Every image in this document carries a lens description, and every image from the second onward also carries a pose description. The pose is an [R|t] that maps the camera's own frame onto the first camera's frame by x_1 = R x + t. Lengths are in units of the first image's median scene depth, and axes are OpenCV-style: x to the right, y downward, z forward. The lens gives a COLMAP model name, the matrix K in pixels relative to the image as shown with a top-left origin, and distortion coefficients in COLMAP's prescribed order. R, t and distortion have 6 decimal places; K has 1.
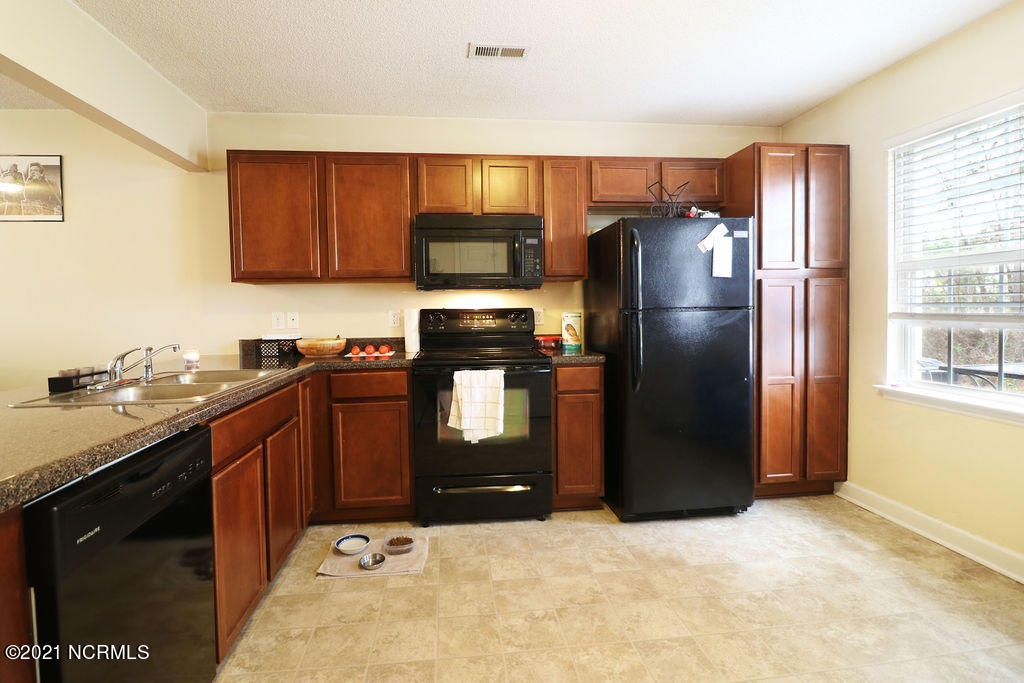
lens RADIAL K [[480.1, 0, 516.0], [0, 480.1, 326.1], [0, 0, 1]] dist [-0.001752, -0.010758]
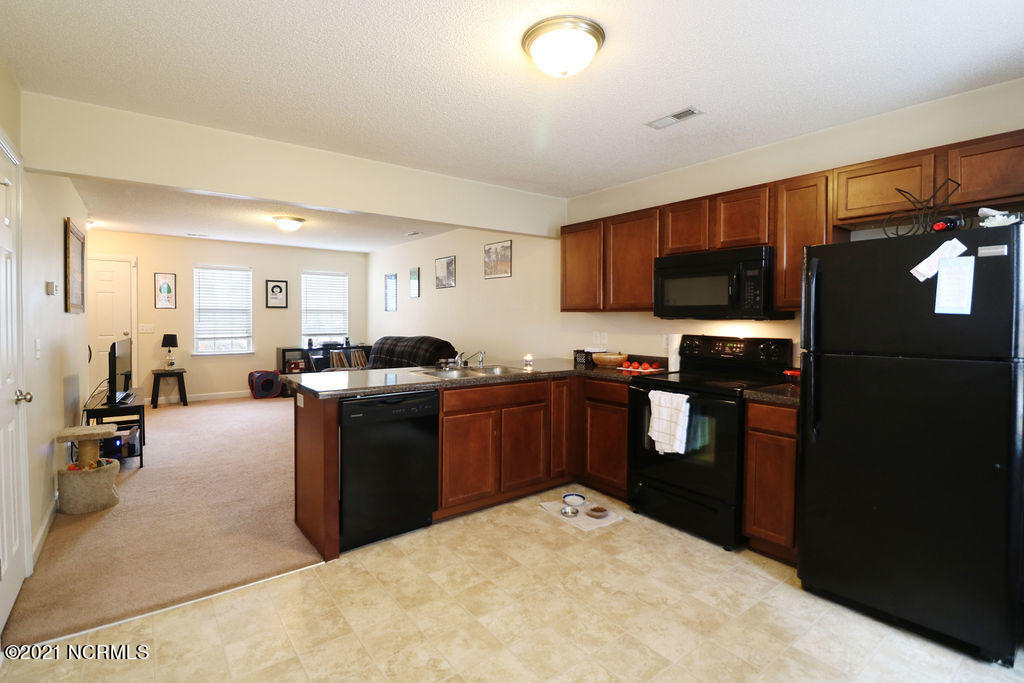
lens RADIAL K [[480.1, 0, 516.0], [0, 480.1, 326.1], [0, 0, 1]] dist [-0.001752, -0.010758]
pose [[0.523448, 0.032801, -0.851426, 0.690912], [-0.038745, 0.999141, 0.014672, -0.069022], [0.851176, 0.025309, 0.524269, 0.077495]]
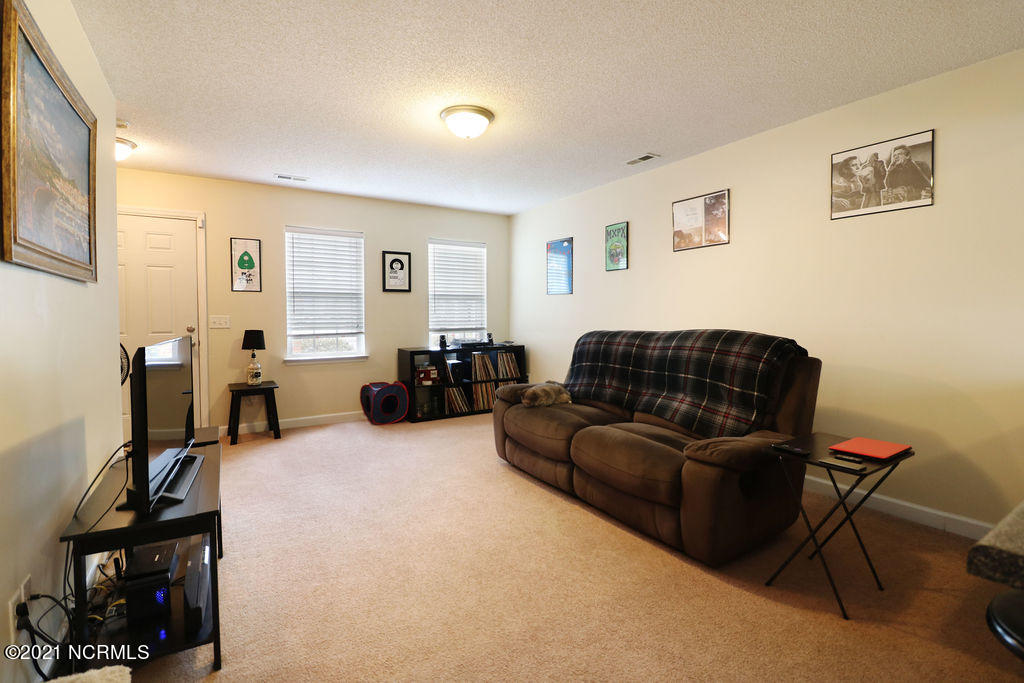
lens RADIAL K [[467.9, 0, 517.0], [0, 467.9, 326.5], [0, 0, 1]] dist [-0.000938, -0.010488]
pose [[0.446686, 0.036191, -0.893959, -0.597767], [-0.030147, 0.999223, 0.025389, 0.003879], [0.894183, 0.015609, 0.447430, -0.066824]]
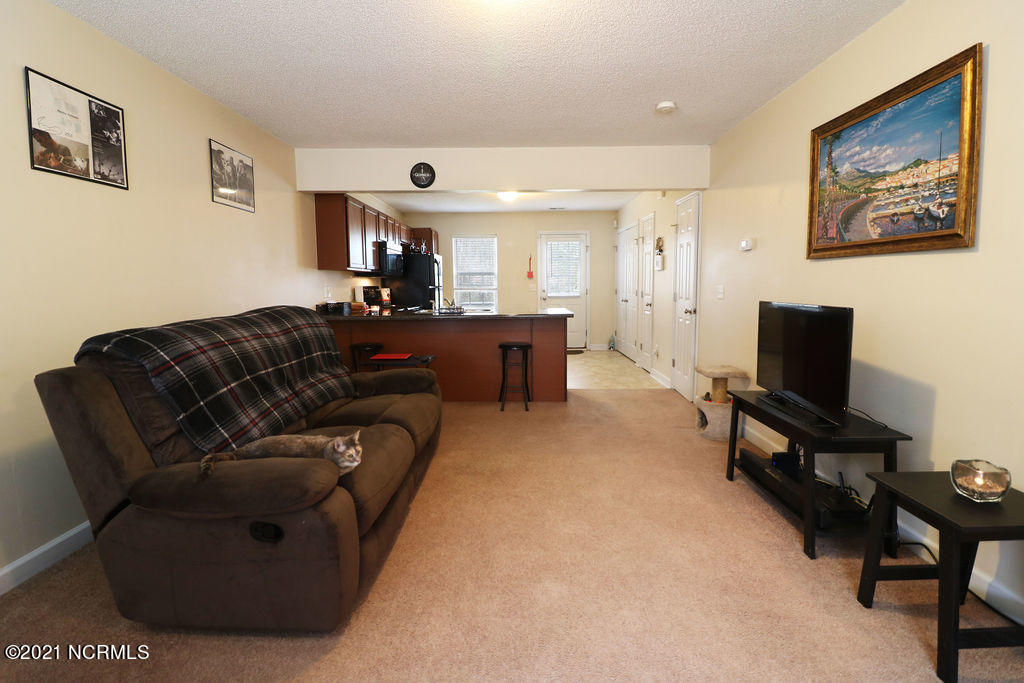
lens RADIAL K [[480.1, 0, 516.0], [0, 480.1, 326.1], [0, 0, 1]] dist [-0.001752, -0.010758]
pose [[0.129815, -0.069145, 0.989124, -2.399759], [0.036206, 0.997231, 0.064960, 0.017363], [-0.990877, 0.027380, 0.131959, 0.194502]]
